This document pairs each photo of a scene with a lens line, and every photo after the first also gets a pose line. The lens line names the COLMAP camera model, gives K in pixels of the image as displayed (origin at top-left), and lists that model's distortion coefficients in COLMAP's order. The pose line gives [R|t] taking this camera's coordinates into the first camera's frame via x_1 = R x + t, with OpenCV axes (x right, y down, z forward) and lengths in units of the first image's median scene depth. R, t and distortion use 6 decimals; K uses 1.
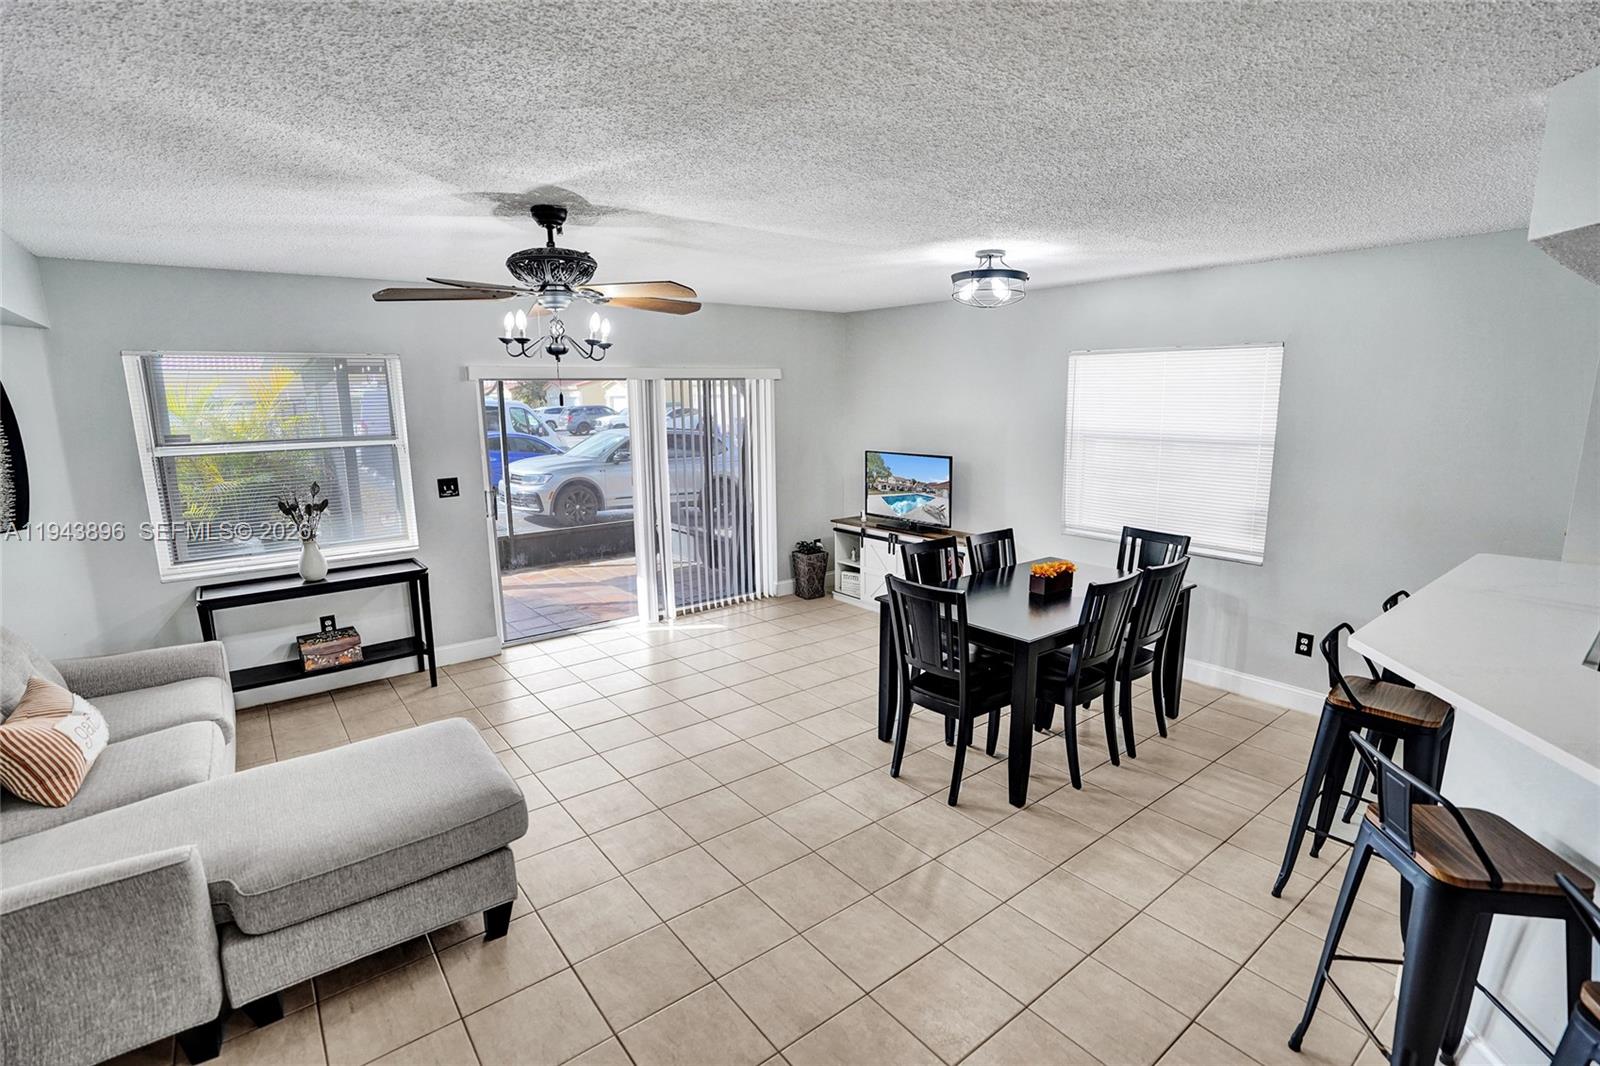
lens RADIAL K [[752.8, 0, 799.4], [0, 752.8, 531.9], [0, 0, 1]] dist [-0.053386, 0.024712]
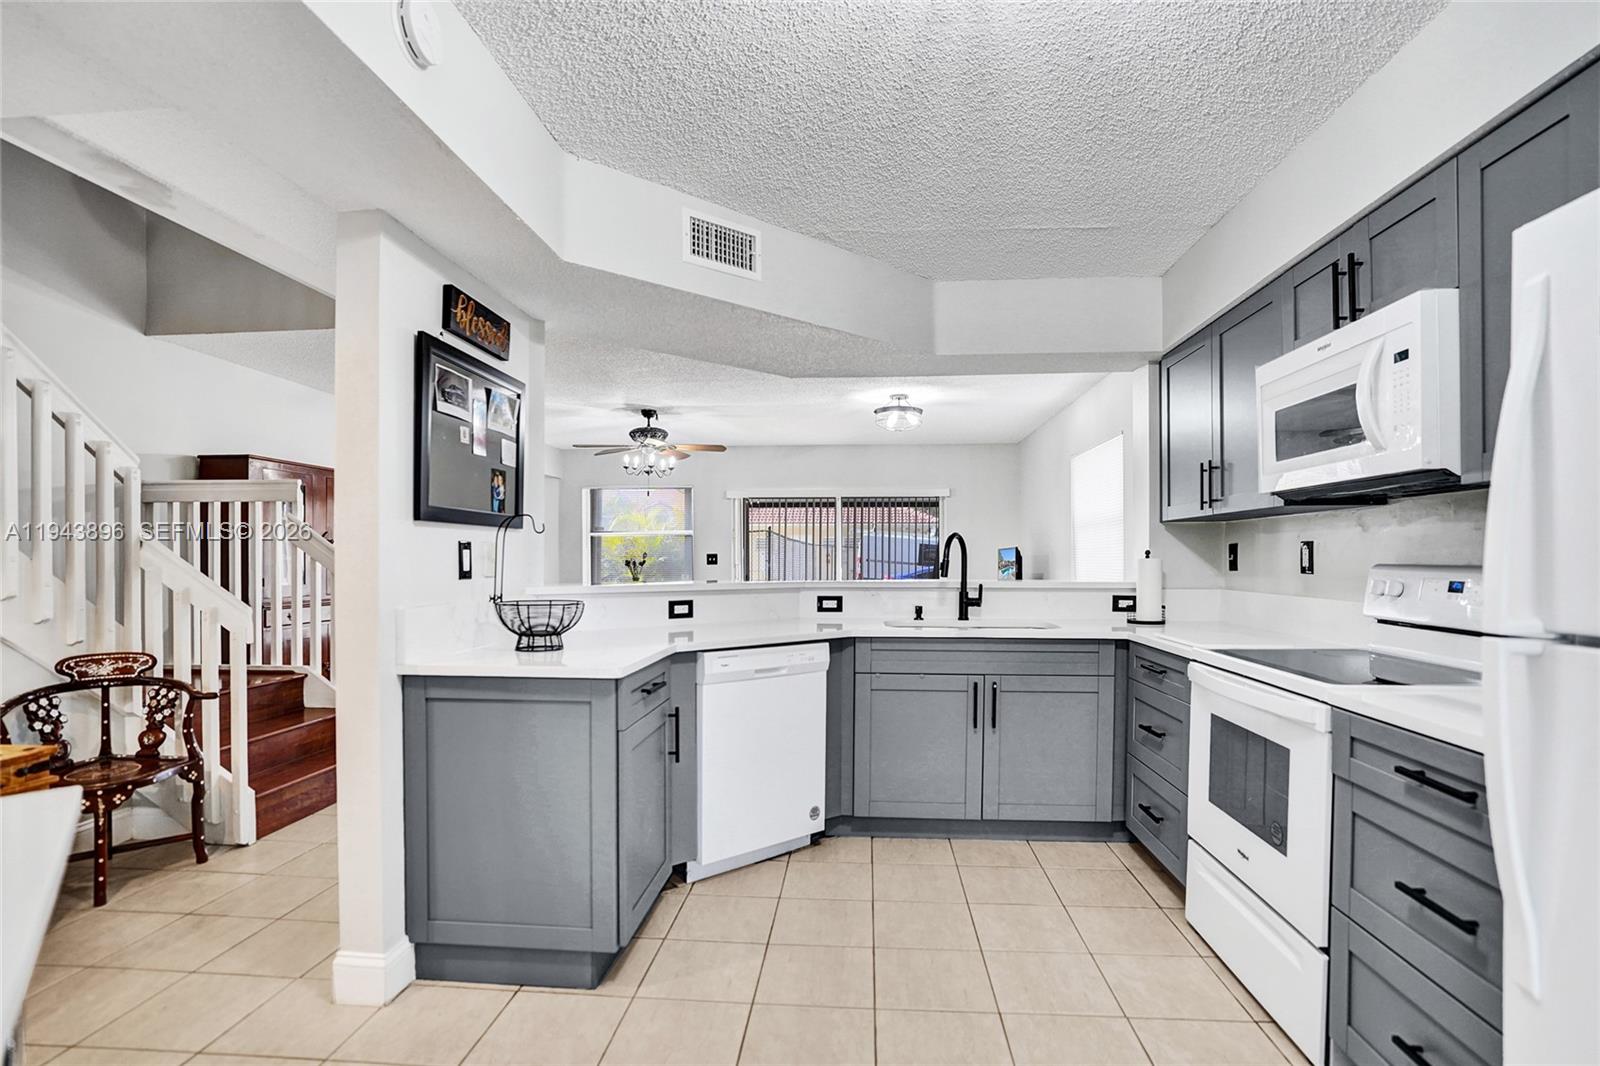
lens RADIAL K [[779.8, 0, 806.9], [0, 779.8, 564.6], [0, 0, 1]] dist [-0.056616, 0.029701]
pose [[0.738209, 0.011395, -0.674476, 1.102578], [-0.127151, 0.984285, -0.122537, 0.176308], [0.662481, 0.176218, 0.728057, -0.221097]]
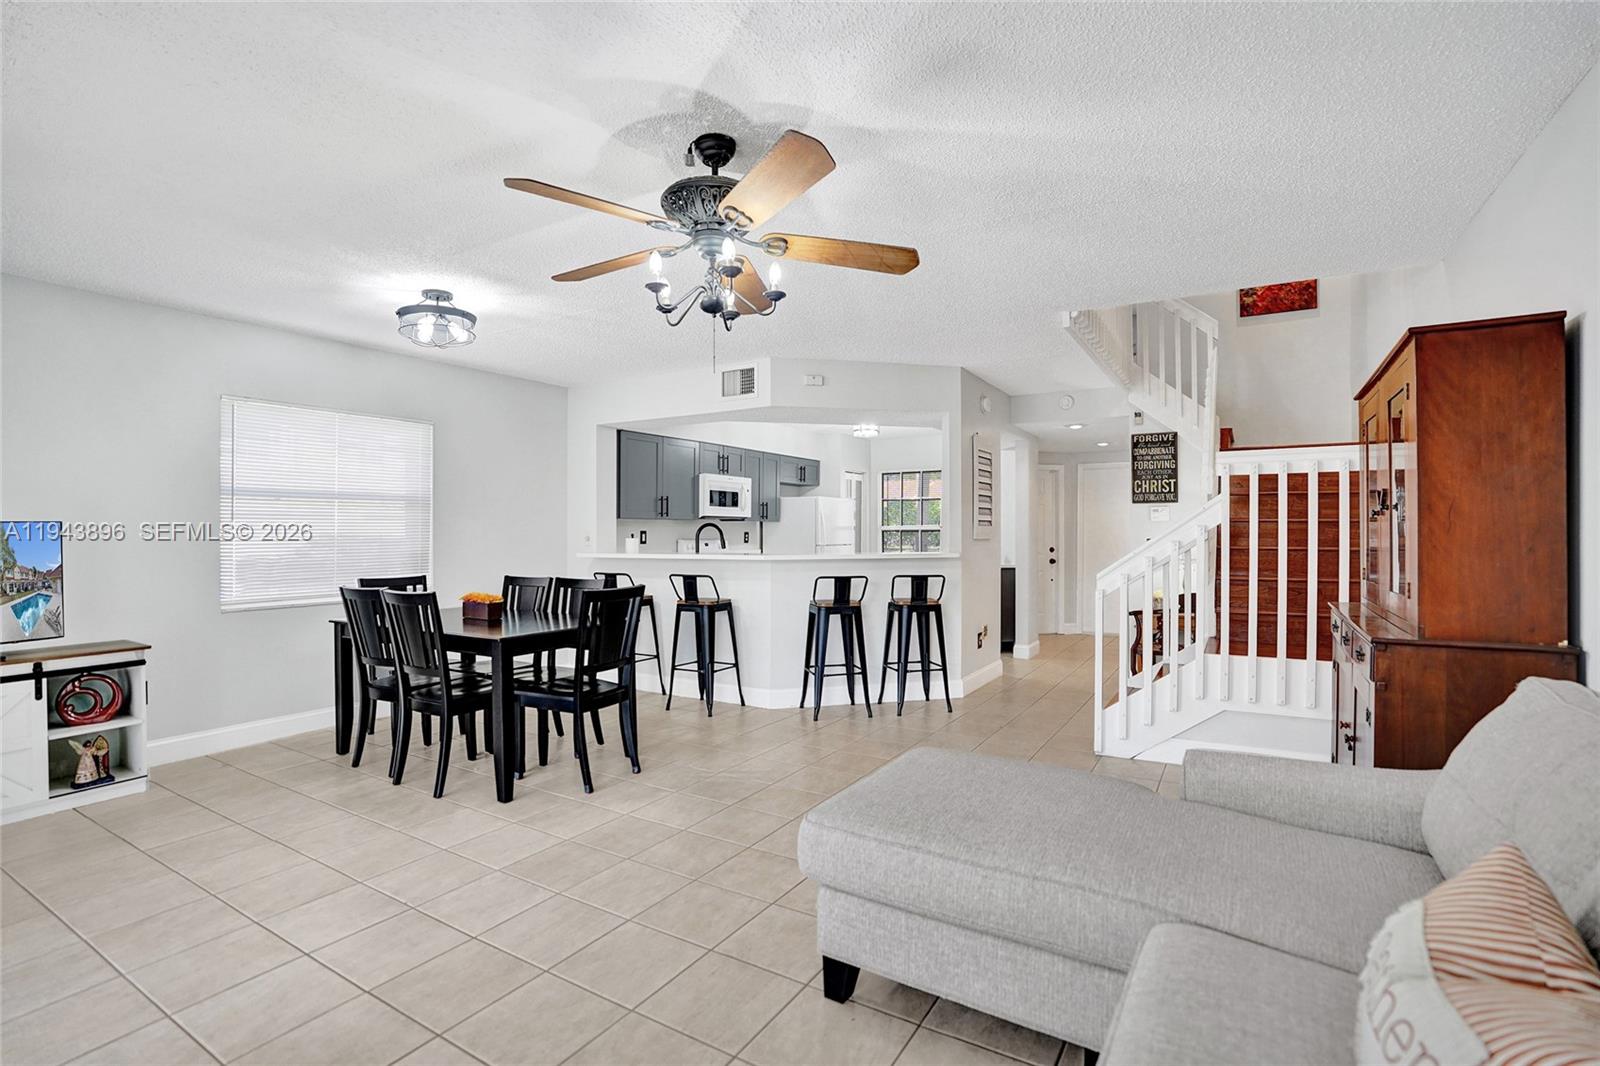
lens RADIAL K [[748.4, 0, 803.6], [0, 748.4, 530.2], [0, 0, 1]] dist [-0.073183, 0.028094]
pose [[-0.356275, 0.010404, 0.934323, -0.773616], [0.176047, 0.982777, 0.056187, -0.023567], [-0.917647, 0.184503, -0.351971, 0.865841]]
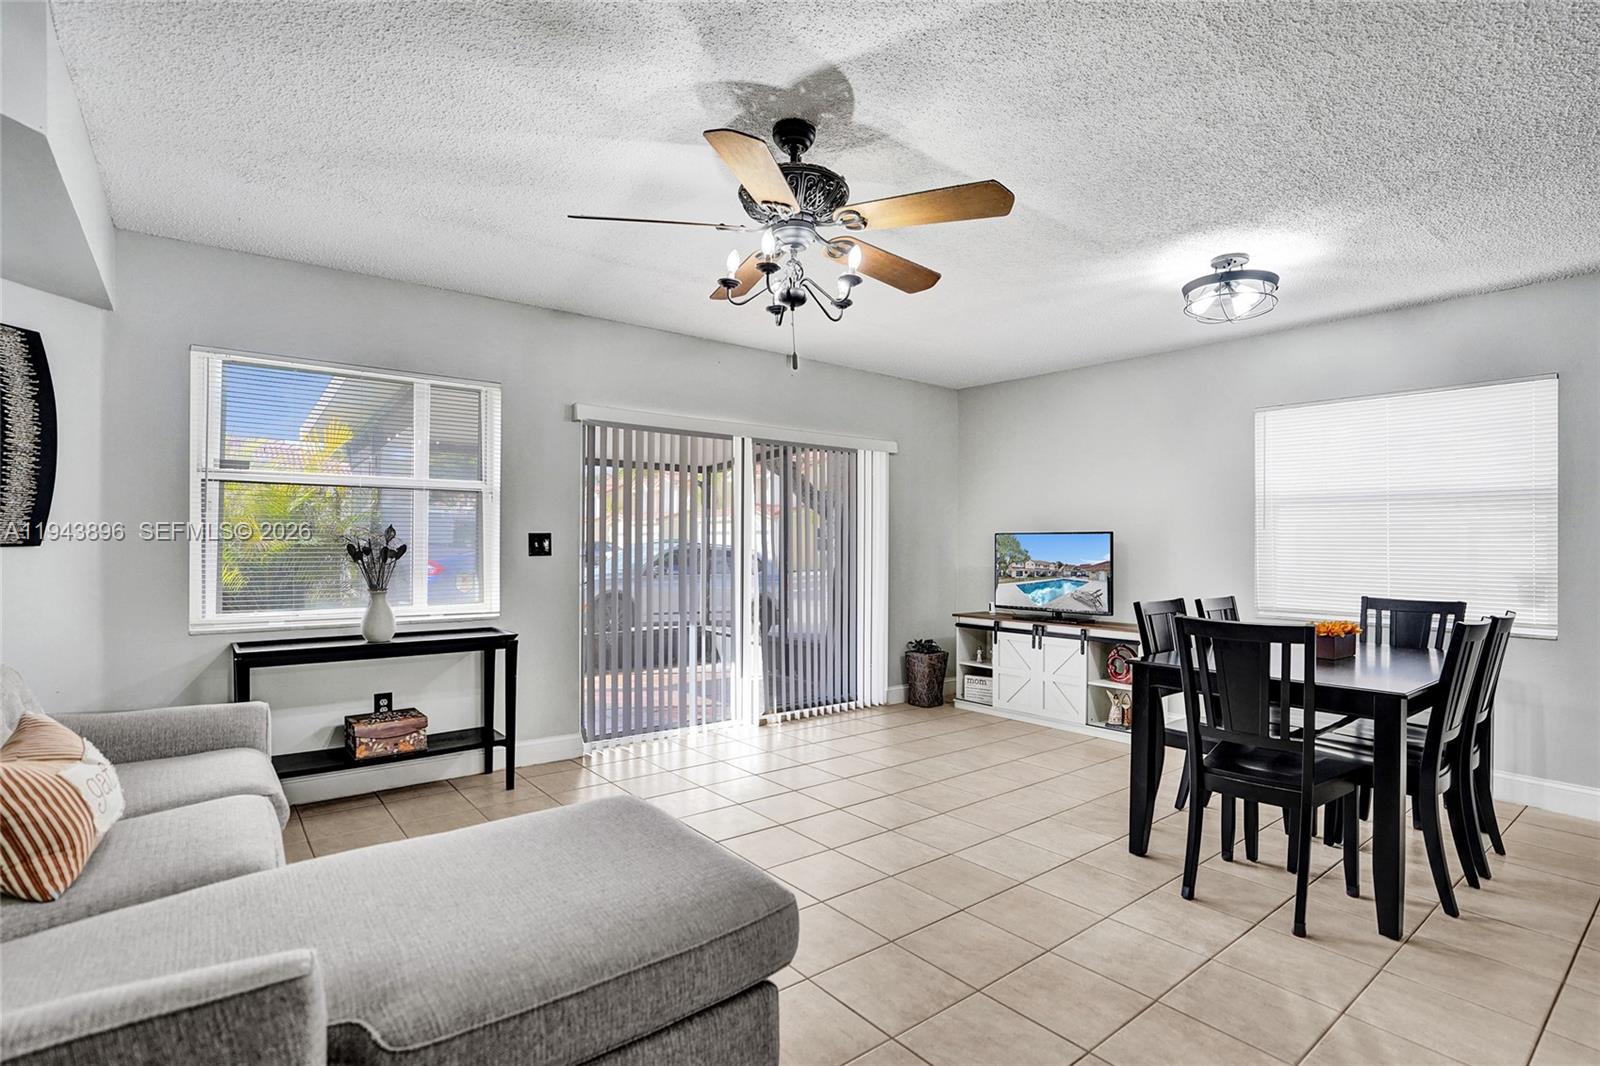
lens RADIAL K [[775.0, 0, 798.9], [0, 775.0, 538.3], [0, 0, 1]] dist [-0.058558, 0.028072]
pose [[0.999826, 0.017091, 0.007503, -0.223628], [-0.015378, 0.982079, -0.187839, 0.107008], [-0.010579, 0.187691, 0.982171, 0.180199]]
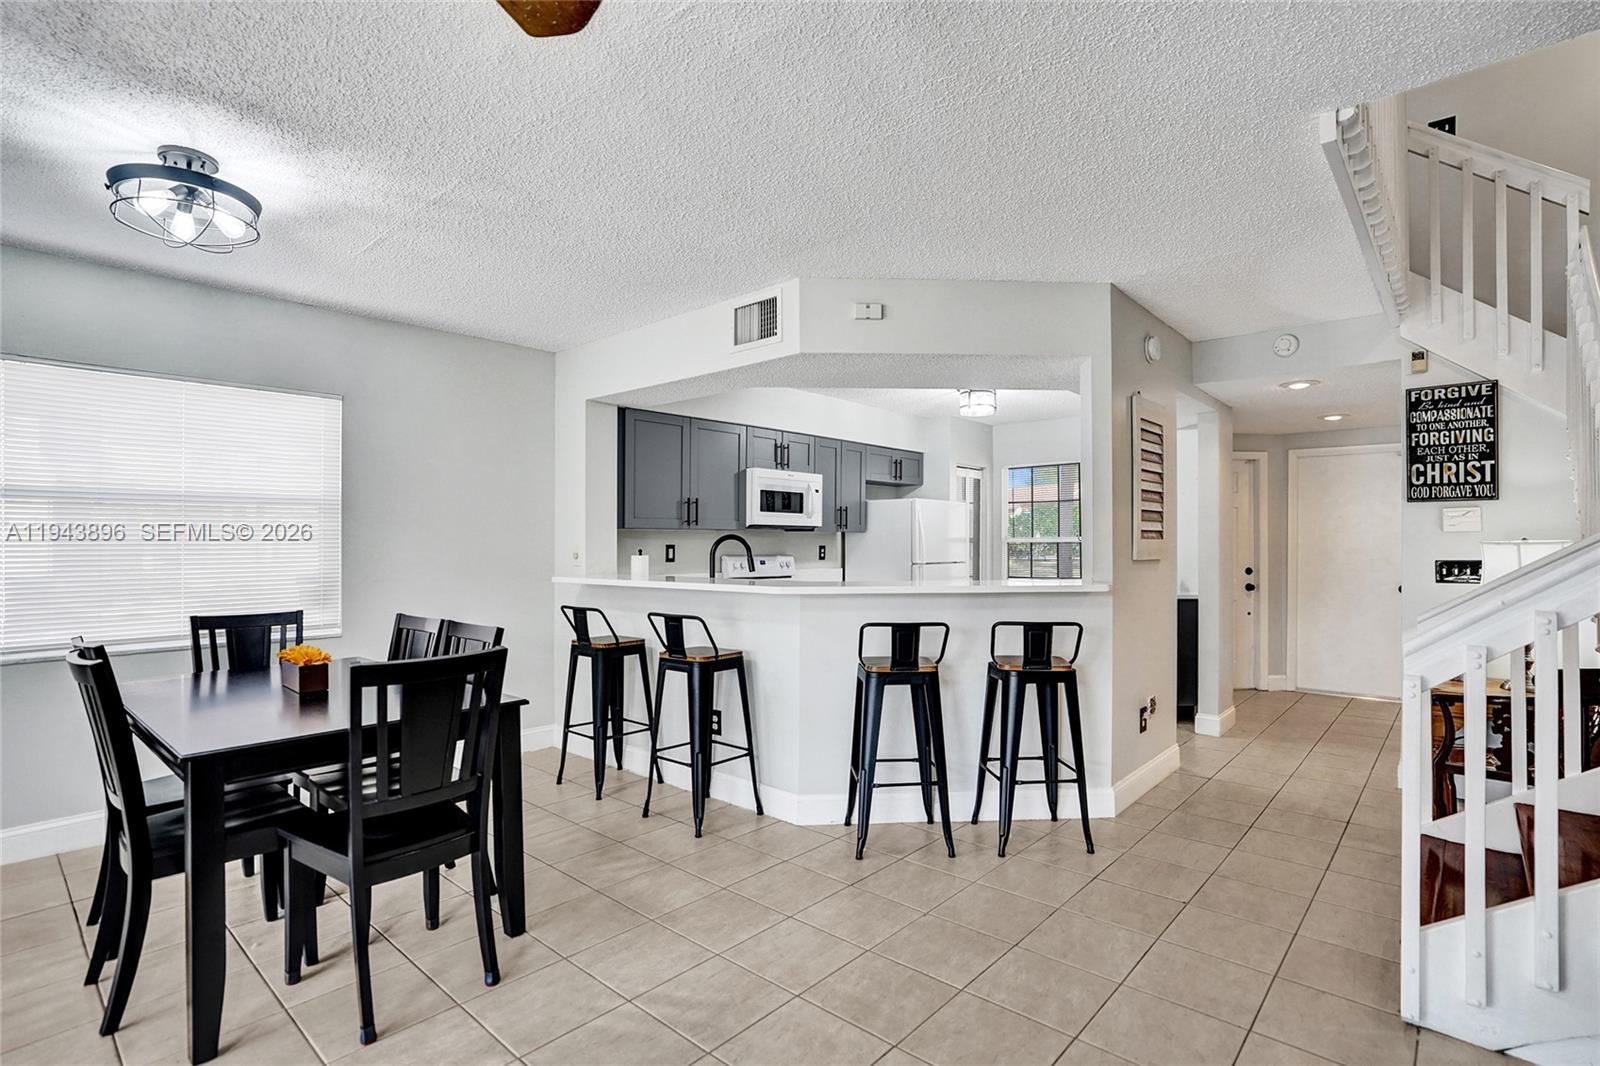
lens RADIAL K [[775.0, 0, 798.9], [0, 775.0, 538.3], [0, 0, 1]] dist [-0.058558, 0.028072]
pose [[-0.175883, 0.012232, 0.984335, -0.398556], [0.183119, 0.982877, 0.020506, 0.011553], [-0.967229, 0.183857, -0.175111, 0.617042]]
